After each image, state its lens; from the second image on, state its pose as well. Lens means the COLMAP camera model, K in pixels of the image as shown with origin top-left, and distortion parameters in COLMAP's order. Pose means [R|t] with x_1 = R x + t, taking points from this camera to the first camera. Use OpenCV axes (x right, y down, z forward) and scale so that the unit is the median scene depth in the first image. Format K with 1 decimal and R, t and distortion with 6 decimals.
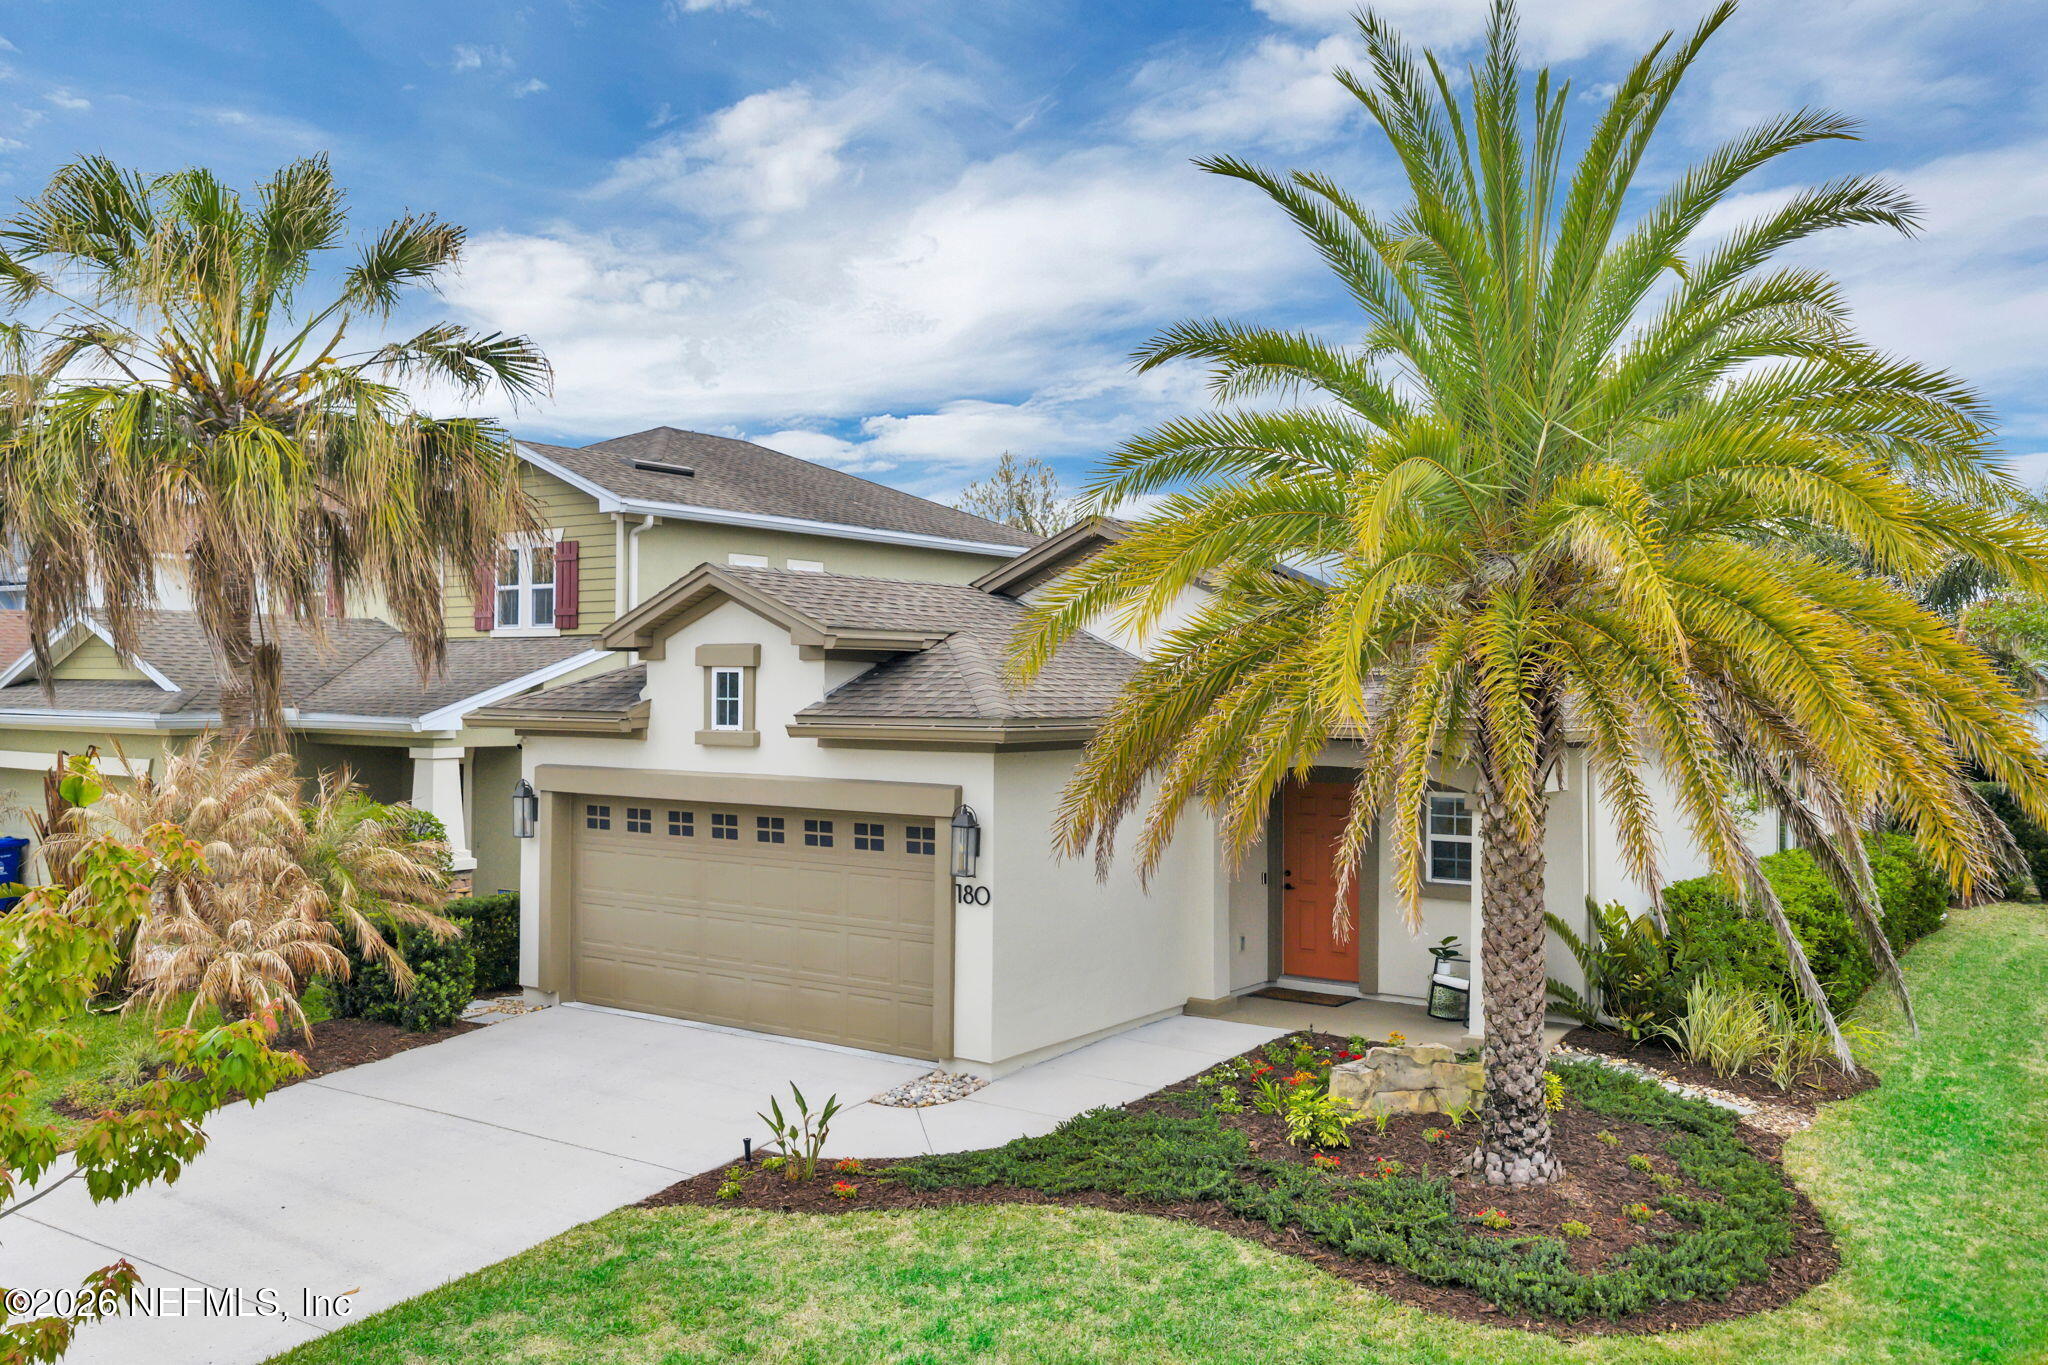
lens RADIAL K [[1696.4, 0, 1024.0], [0, 1696.4, 682.5], [0, 0, 1]] dist [0.044677, -0.089627]
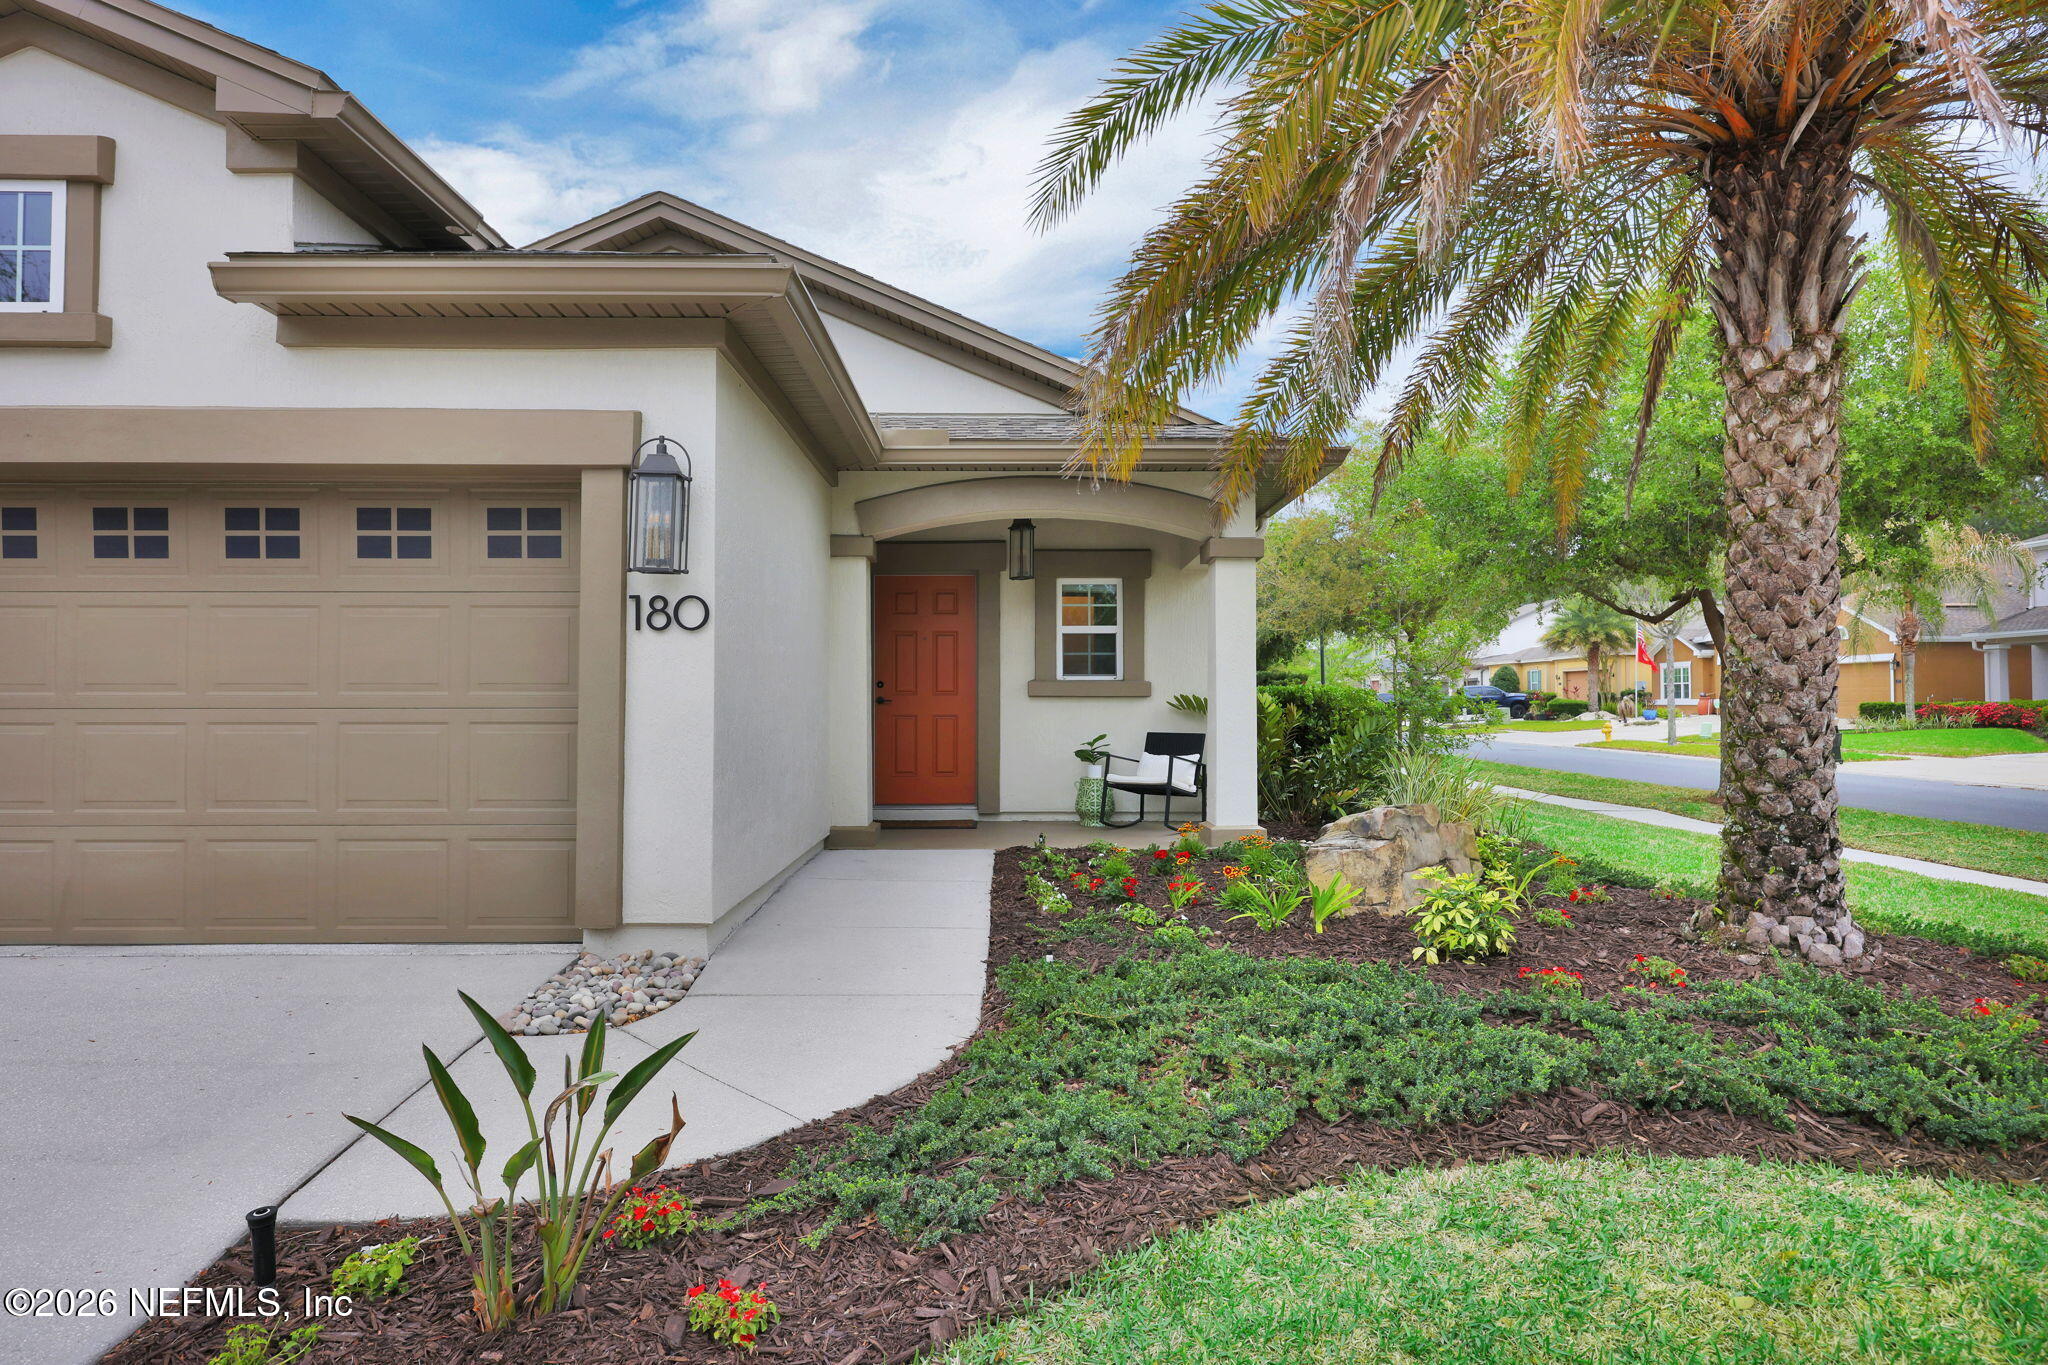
lens RADIAL K [[1125.3, 0, 1024.0], [0, 1125.3, 682.5], [0, 0, 1]] dist [0.001321, -0.000137]
pose [[0.807945, 0.003046, 0.589250, -0.169646], [0.005207, 0.999911, -0.012309, 0.174123], [-0.589234, 0.013013, 0.807857, 0.744727]]
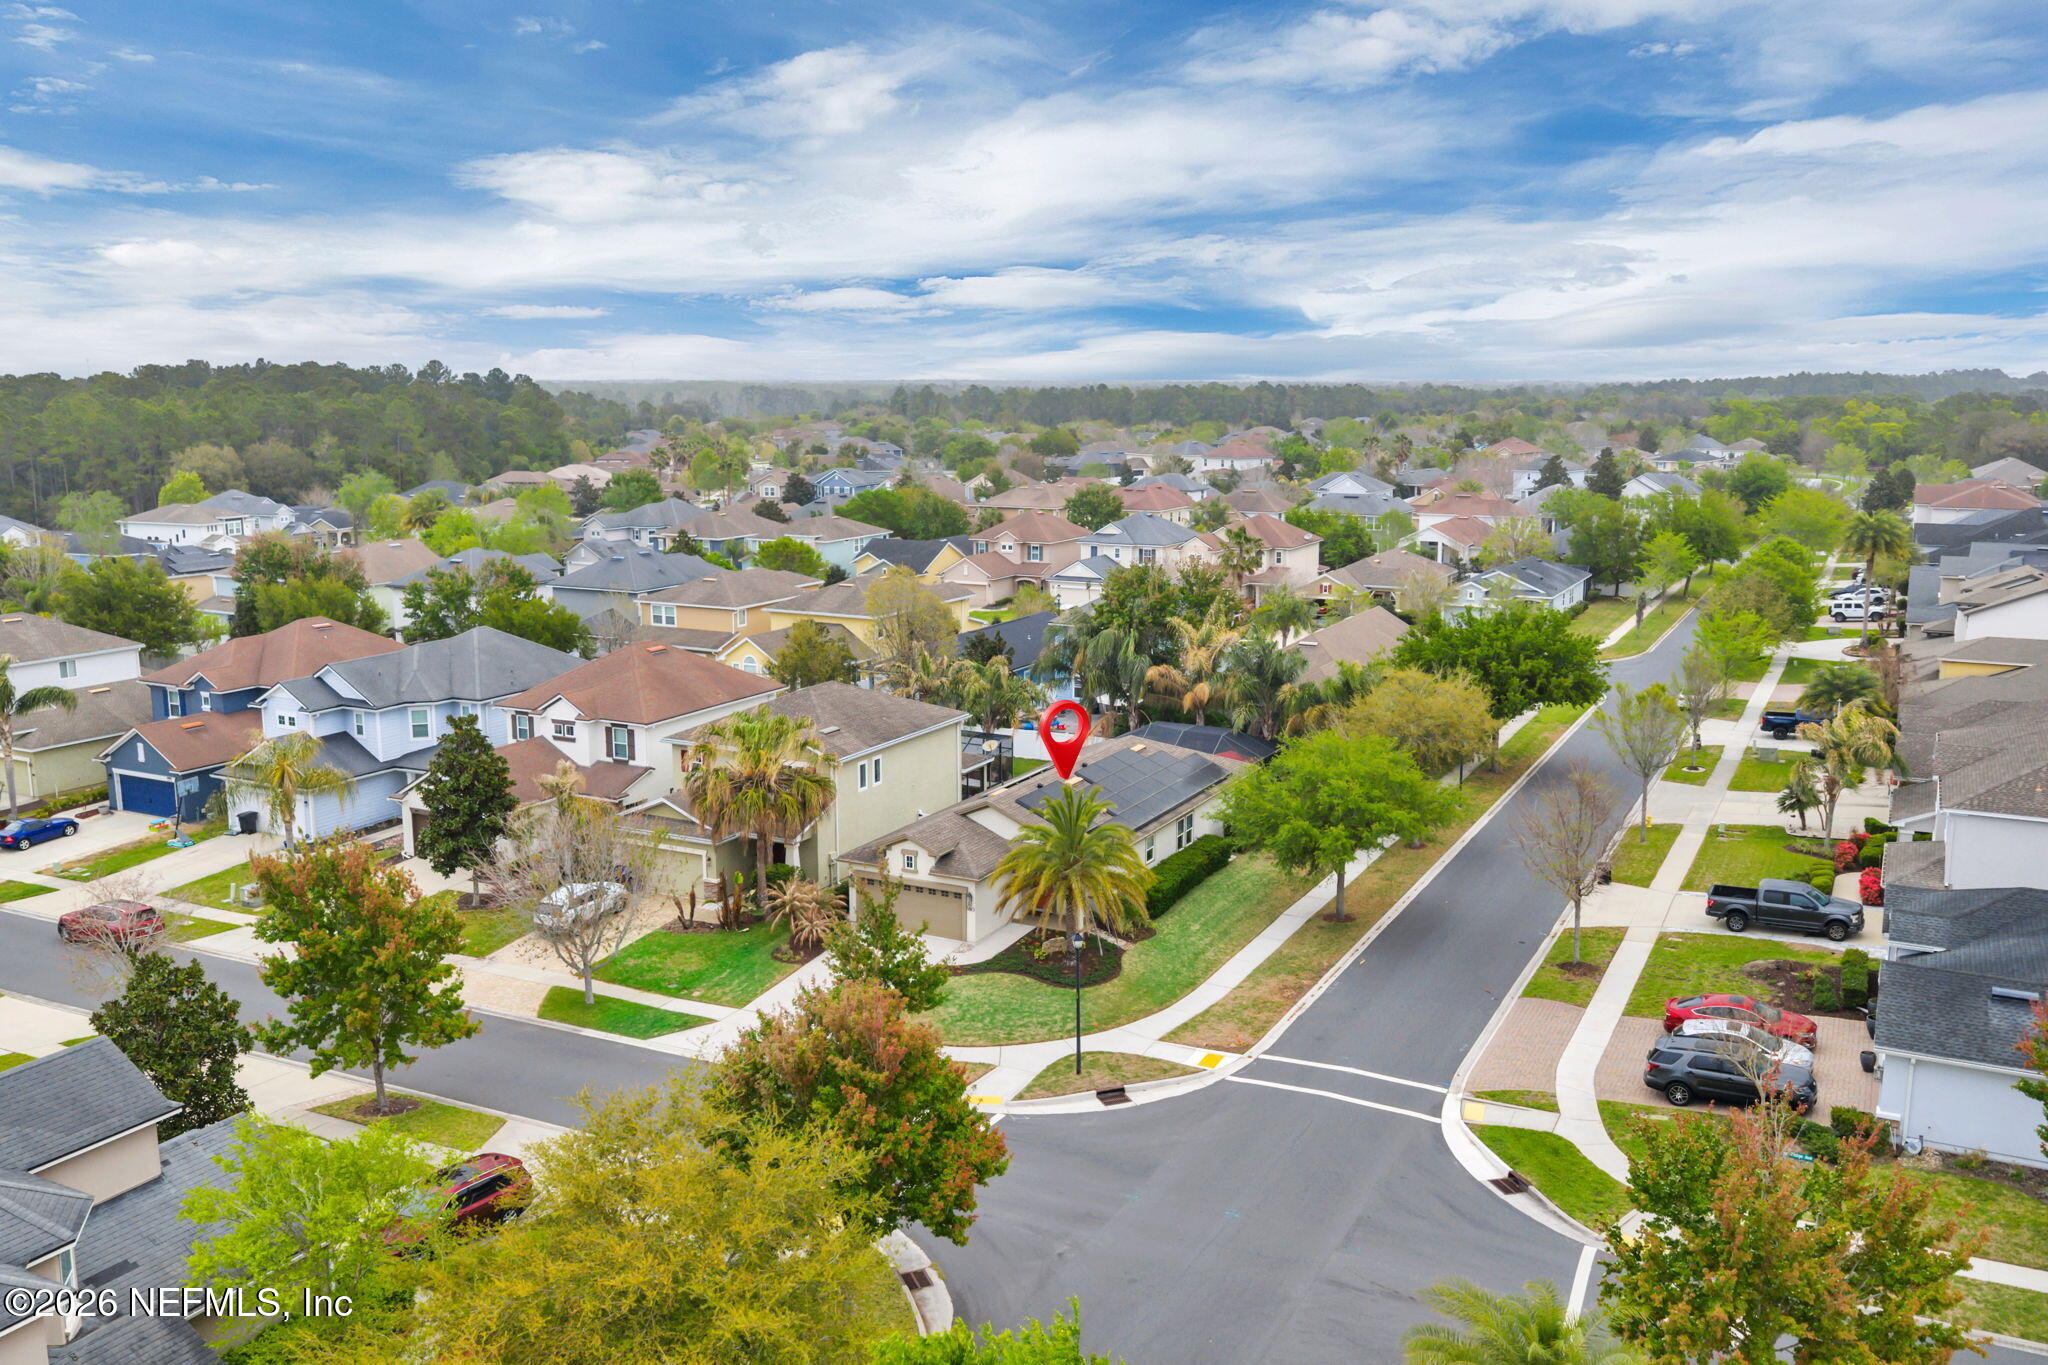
lens RADIAL K [[1696.4, 0, 1024.0], [0, 1696.4, 682.5], [0, 0, 1]] dist [0.044677, -0.089627]
pose [[0.989985, -0.032224, 0.137447, -0.603917], [0.006942, 0.983535, 0.180585, -1.594632], [-0.141004, -0.177822, 0.973908, -4.177020]]
